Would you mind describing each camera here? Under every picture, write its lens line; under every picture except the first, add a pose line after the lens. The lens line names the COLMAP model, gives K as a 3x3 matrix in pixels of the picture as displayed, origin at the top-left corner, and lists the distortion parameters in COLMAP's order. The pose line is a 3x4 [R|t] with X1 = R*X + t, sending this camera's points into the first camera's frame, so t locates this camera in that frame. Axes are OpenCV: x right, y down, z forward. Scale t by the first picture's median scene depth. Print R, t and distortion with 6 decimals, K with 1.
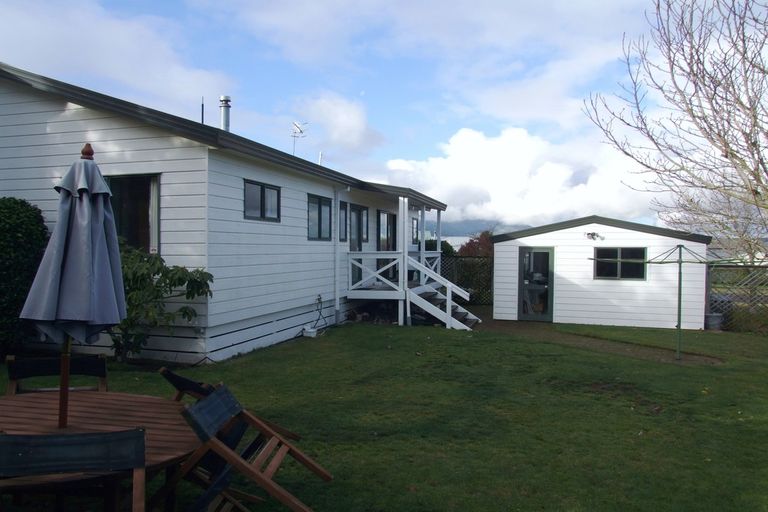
lens RADIAL K [[615.2, 0, 384.0], [0, 615.2, 256.0], [0, 0, 1]] dist [-0.085922, -0.003313]
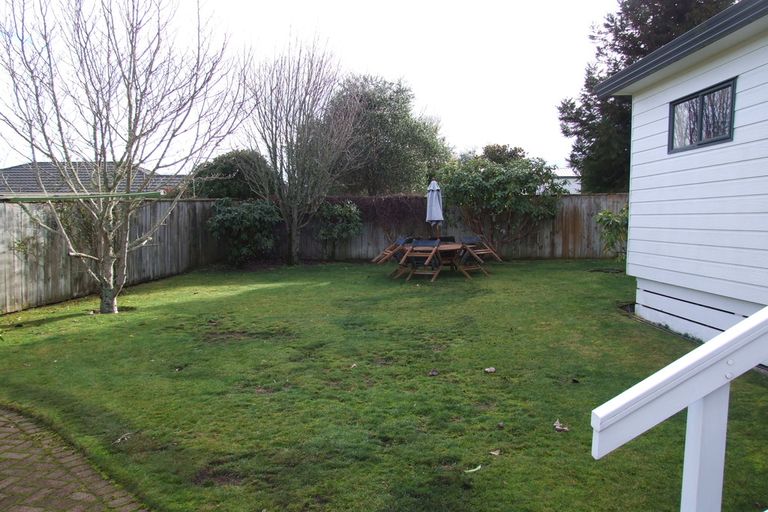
lens RADIAL K [[615.2, 0, 384.0], [0, 615.2, 256.0], [0, 0, 1]] dist [-0.085922, -0.003313]
pose [[-0.963940, 0.001739, -0.266113, 0.311657], [-0.017038, 0.997524, 0.068235, 0.021093], [0.265573, 0.070308, -0.961524, 1.586166]]
